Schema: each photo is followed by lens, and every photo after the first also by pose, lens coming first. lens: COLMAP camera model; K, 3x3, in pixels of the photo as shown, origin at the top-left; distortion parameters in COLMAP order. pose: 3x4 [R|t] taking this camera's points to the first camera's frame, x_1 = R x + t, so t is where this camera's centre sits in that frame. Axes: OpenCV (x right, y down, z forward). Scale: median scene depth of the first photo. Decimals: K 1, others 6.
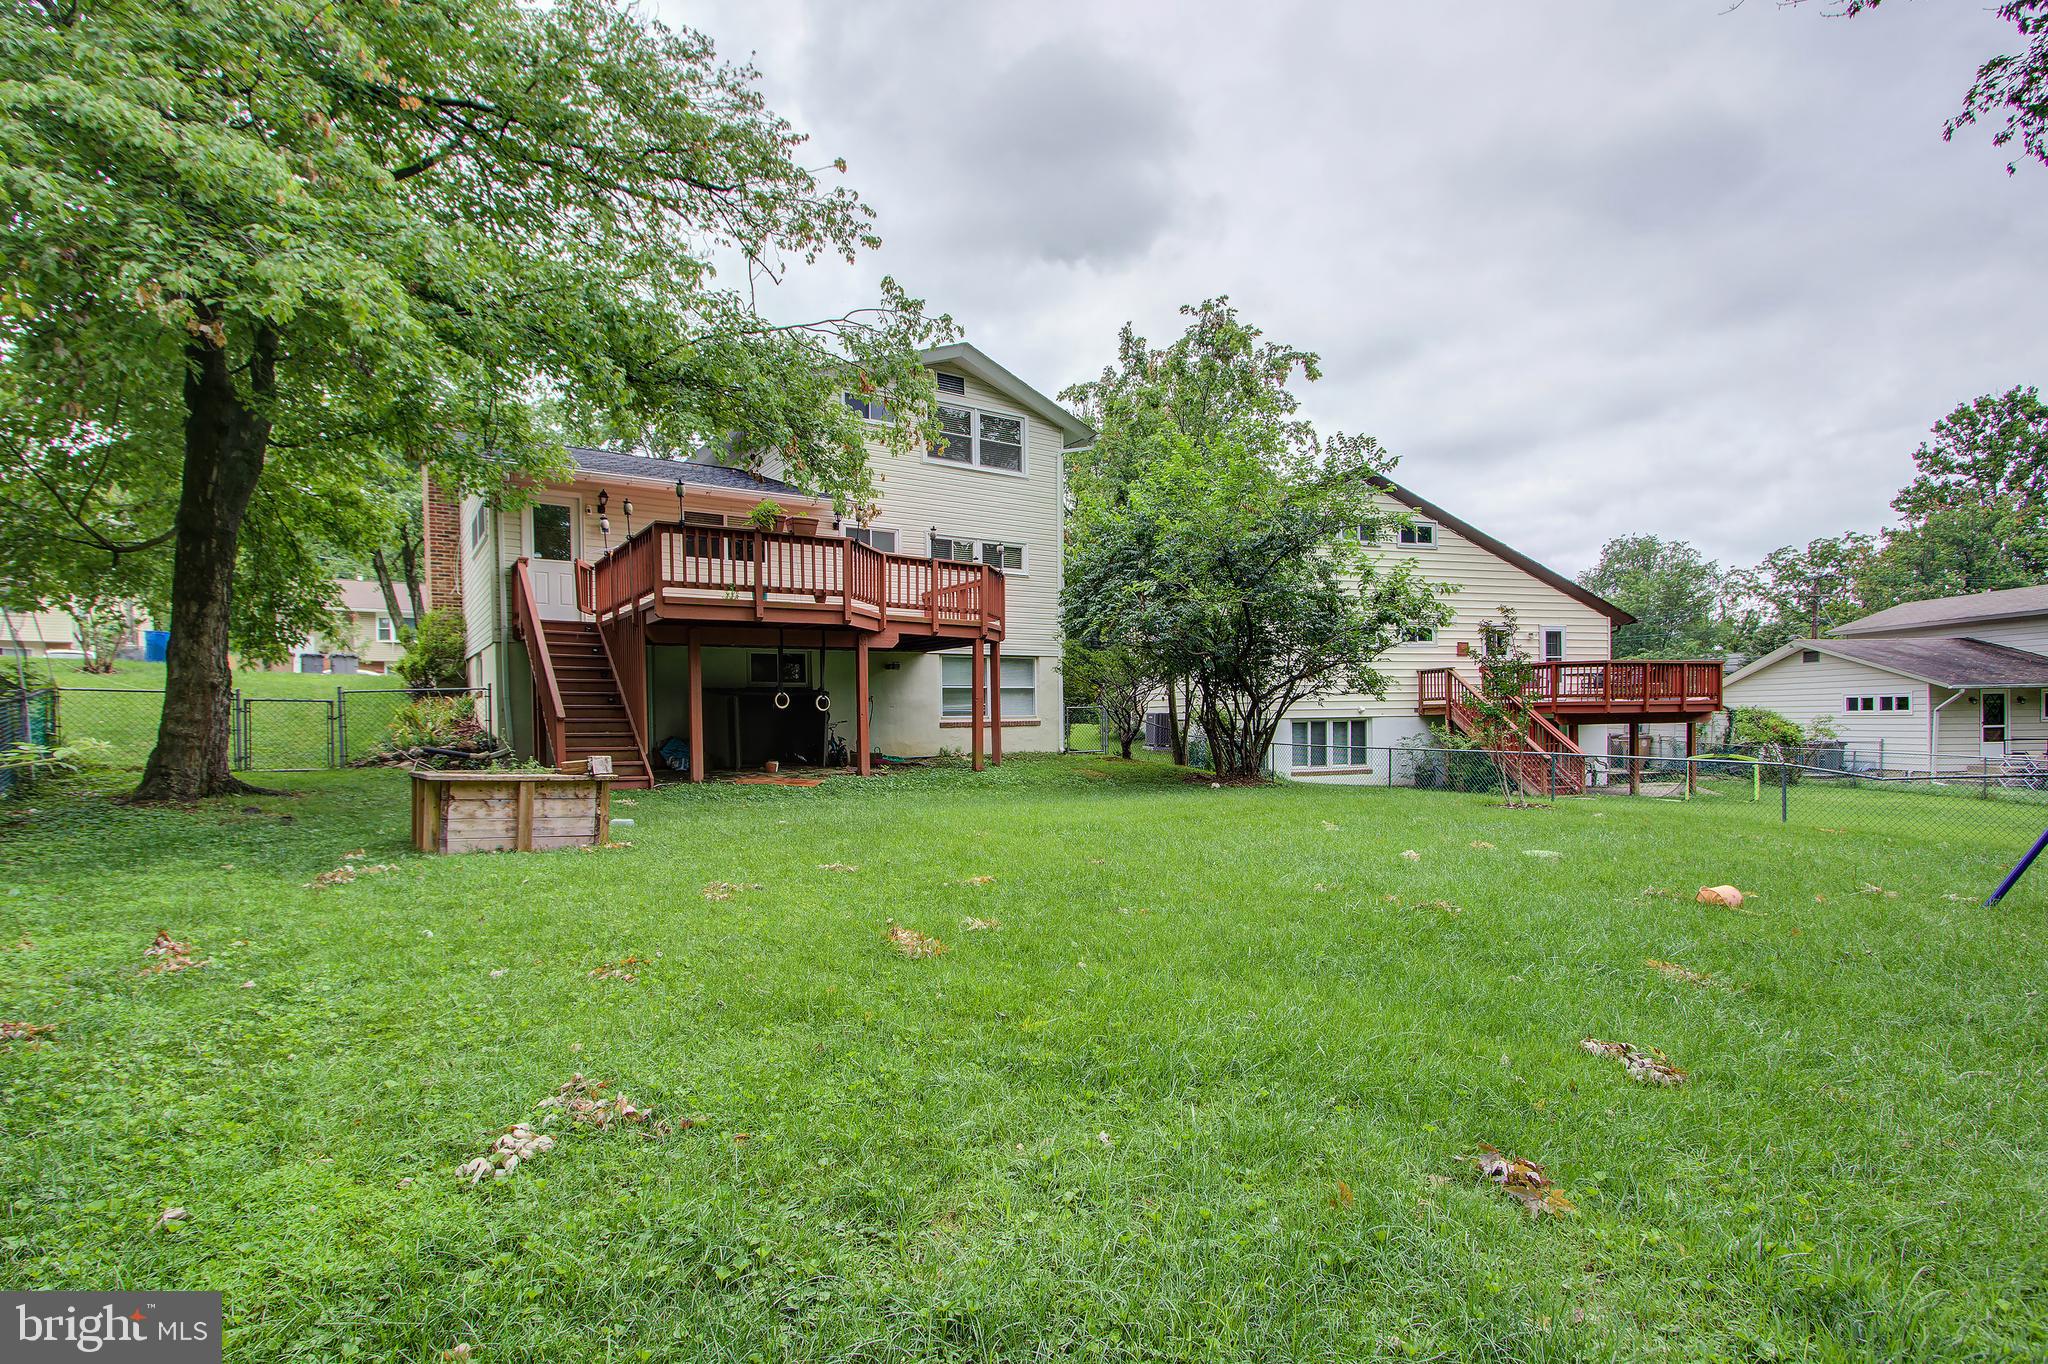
lens RADIAL K [[948.2, 0, 1026.0], [0, 948.2, 665.3], [0, 0, 1]] dist [0.001383, 0.000390]
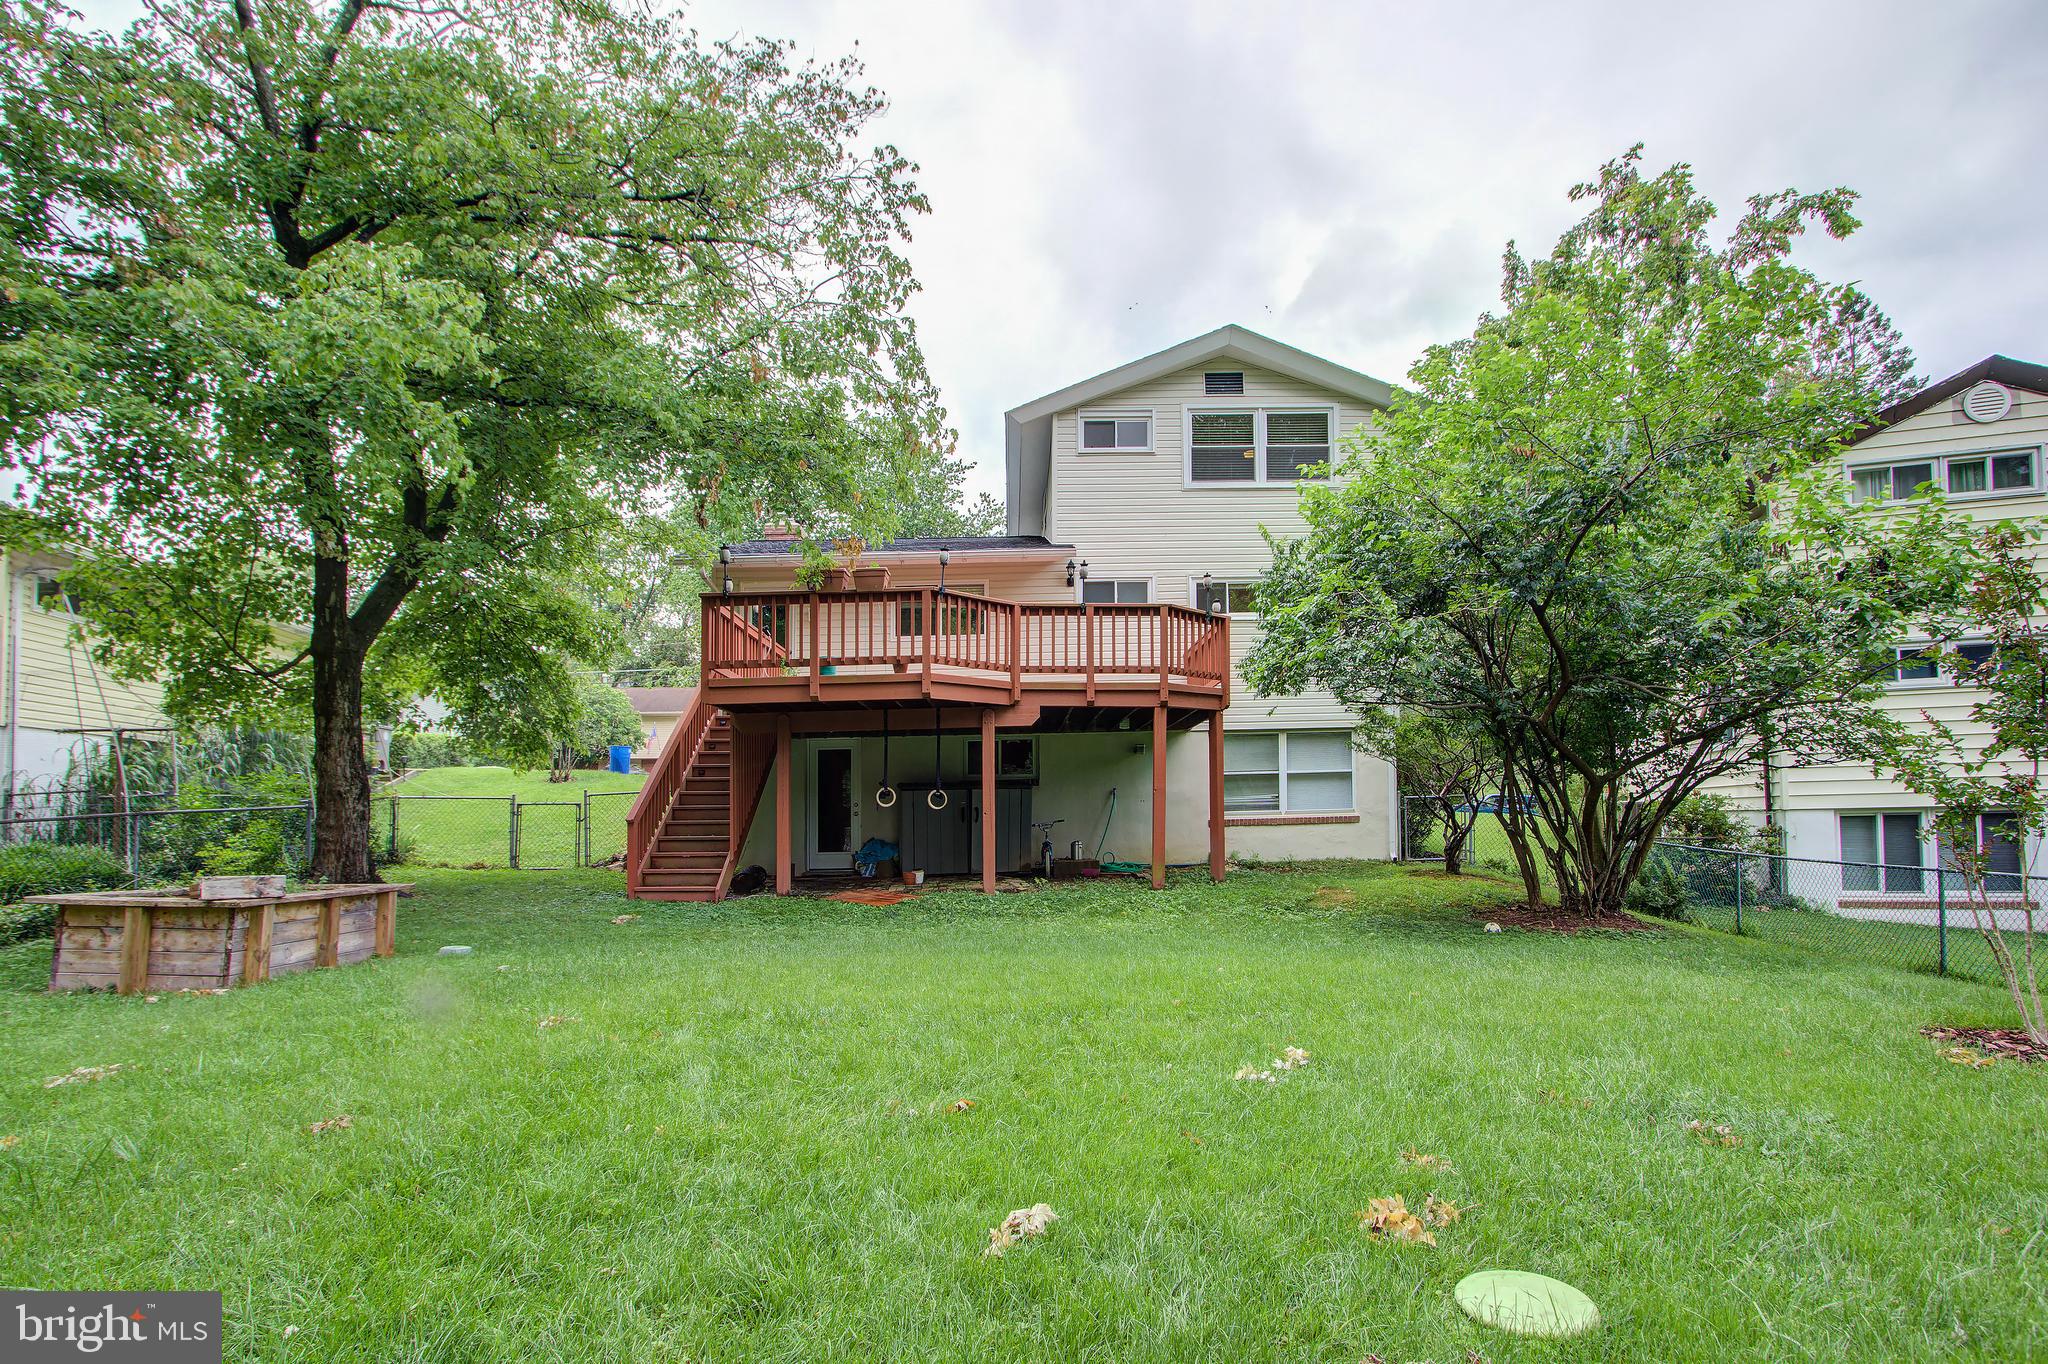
lens RADIAL K [[971.3, 0, 1024.5], [0, 971.3, 735.3], [0, 0, 1]] dist [-0.001719, 0.000415]
pose [[0.842632, -0.051442, -0.536027, 0.264571], [0.039545, 0.998650, -0.033676, 0.015395], [0.537036, 0.007179, 0.843529, 0.323725]]
